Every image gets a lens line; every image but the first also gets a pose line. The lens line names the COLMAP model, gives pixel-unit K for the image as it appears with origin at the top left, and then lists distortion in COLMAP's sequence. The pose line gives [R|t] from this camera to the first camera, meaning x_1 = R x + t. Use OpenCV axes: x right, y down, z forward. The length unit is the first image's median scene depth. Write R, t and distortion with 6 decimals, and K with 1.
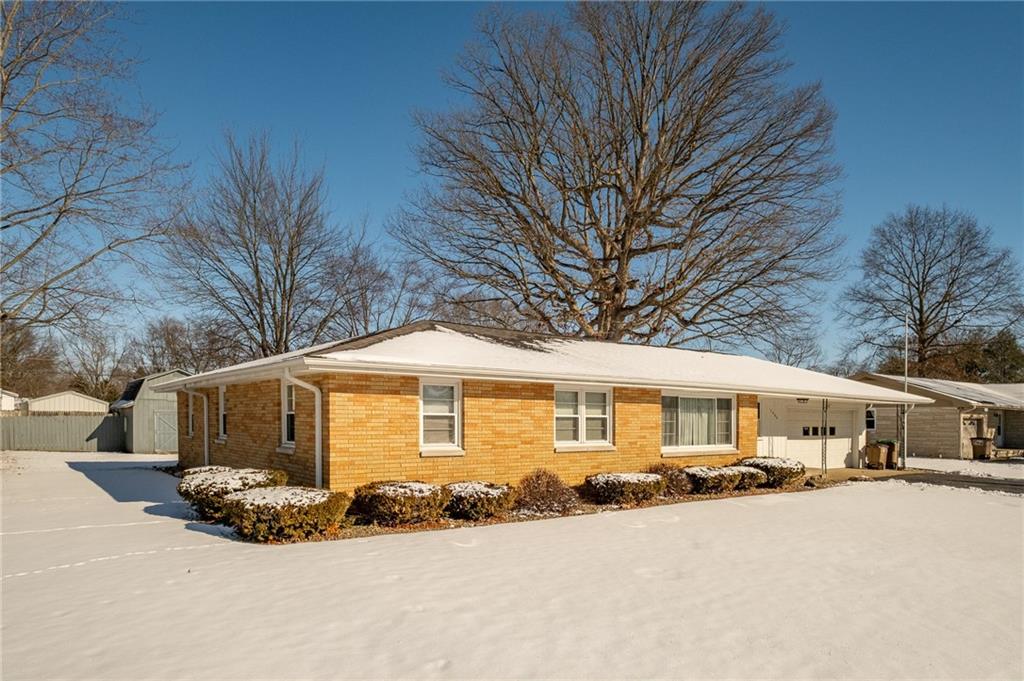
lens RADIAL K [[619.0, 0, 507.6], [0, 619.0, 440.8], [0, 0, 1]] dist [0.007662, -0.001799]
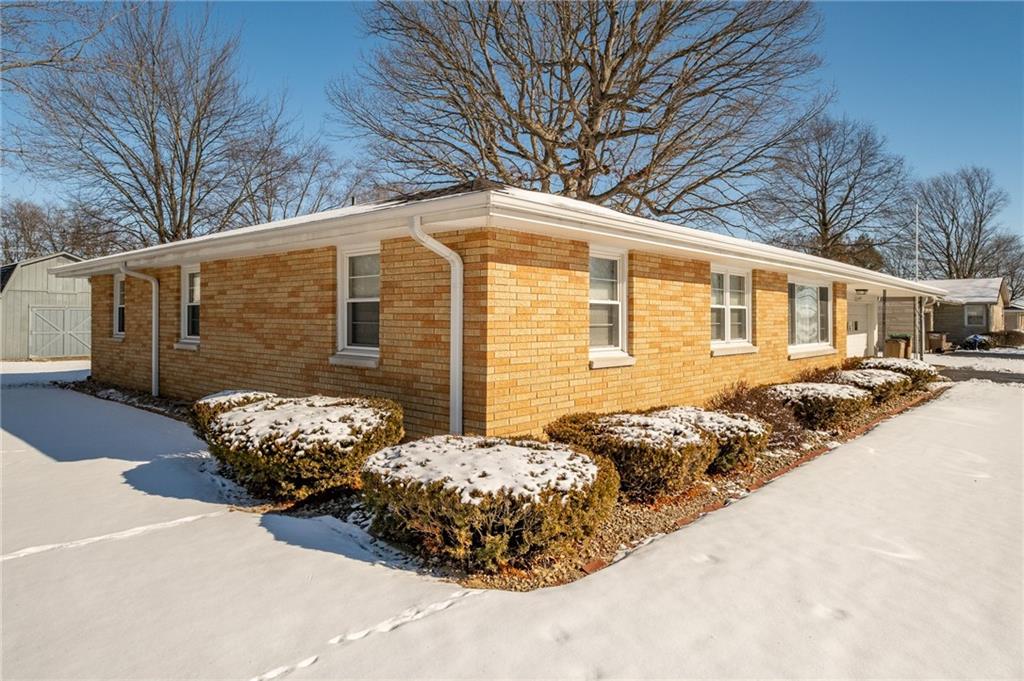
lens RADIAL K [[619.0, 0, 509.2], [0, 619.0, 311.6], [0, 0, 1]] dist [0.007662, -0.001799]
pose [[0.985273, -0.002526, 0.170969, -0.266054], [0.009729, 0.999099, -0.041310, -0.005761], [-0.170710, 0.042365, 0.984410, 0.314004]]
